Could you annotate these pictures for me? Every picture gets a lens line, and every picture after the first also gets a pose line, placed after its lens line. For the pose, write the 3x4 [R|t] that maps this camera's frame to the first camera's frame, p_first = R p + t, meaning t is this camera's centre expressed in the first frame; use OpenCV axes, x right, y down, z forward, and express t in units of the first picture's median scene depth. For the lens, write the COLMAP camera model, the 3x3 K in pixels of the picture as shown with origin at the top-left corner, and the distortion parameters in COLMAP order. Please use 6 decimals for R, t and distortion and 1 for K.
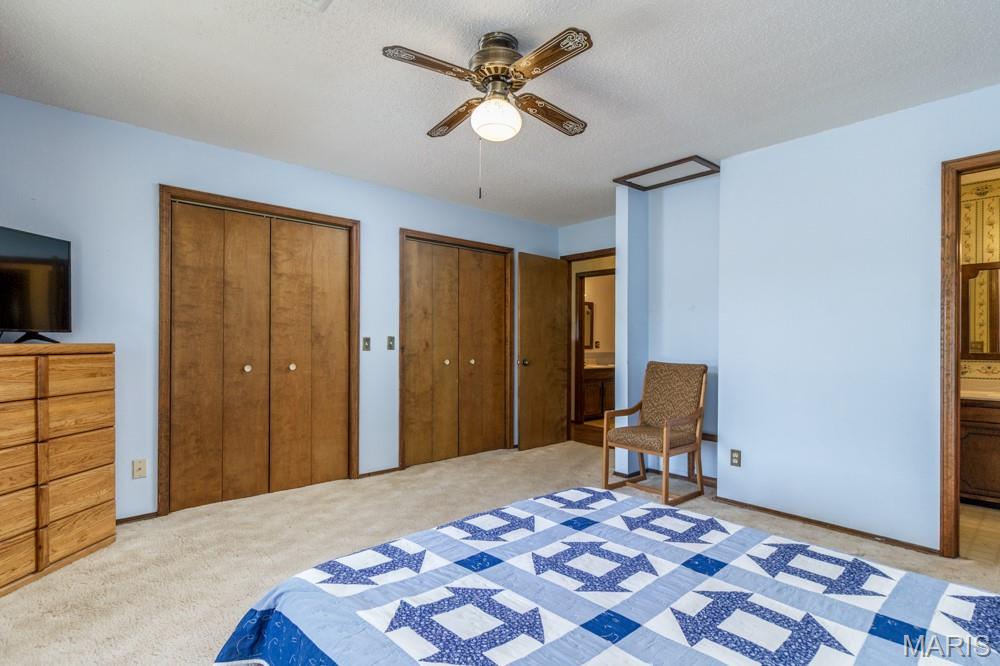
lens RADIAL K [[491.5, 0, 499.4], [0, 491.5, 343.1], [0, 0, 1]] dist [0.001353, 0.000186]
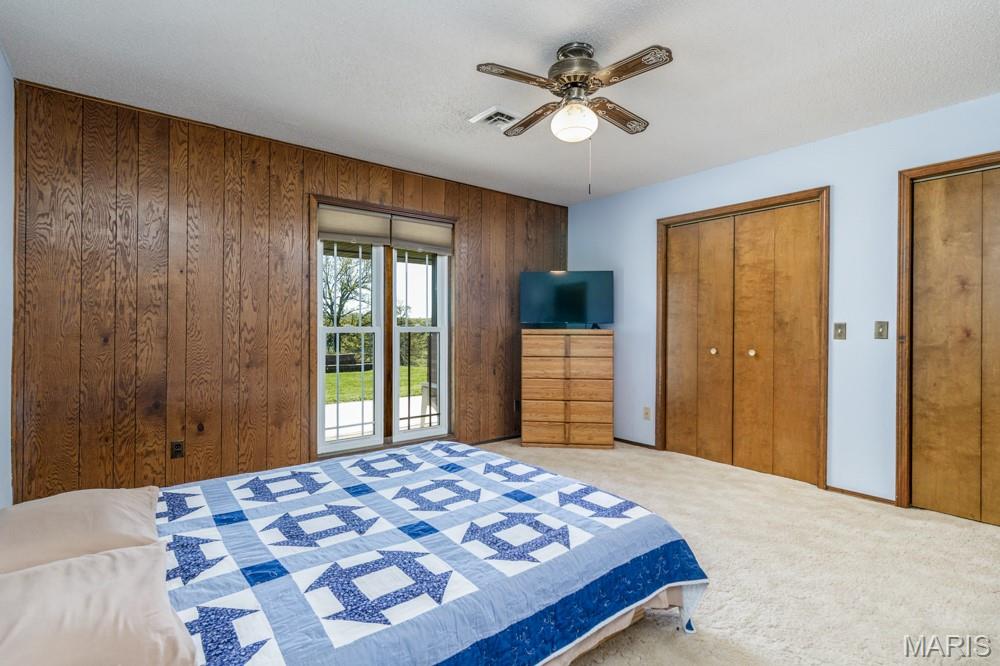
lens RADIAL K [[475.0, 0, 497.2], [0, 475.0, 327.1], [0, 0, 1]] dist [0.001863, 0.000214]
pose [[-0.061524, -0.007205, -0.998080, 0.635683], [-0.005974, 0.999959, -0.006850, 0.004724], [0.998088, 0.005541, -0.061565, 0.540150]]
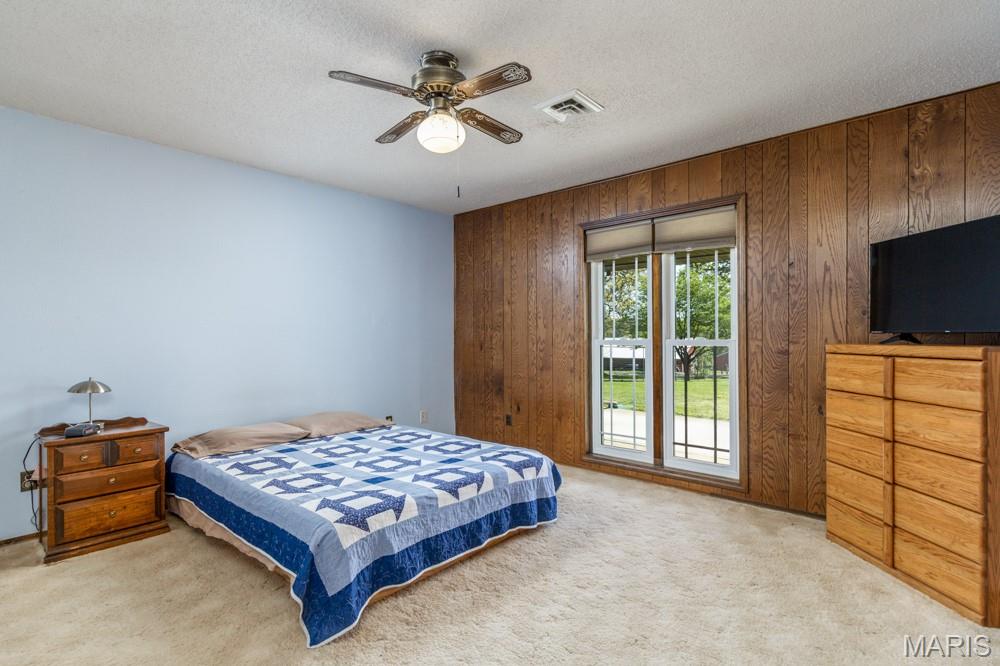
lens RADIAL K [[484.5, 0, 498.6], [0, 484.5, 338.6], [0, 0, 1]] dist [-0.001532, -0.000527]
pose [[-0.993794, -0.004385, -0.111152, -0.005751], [-0.005096, 0.999968, 0.006113, -0.009515], [0.111121, 0.006641, -0.993785, 1.230399]]
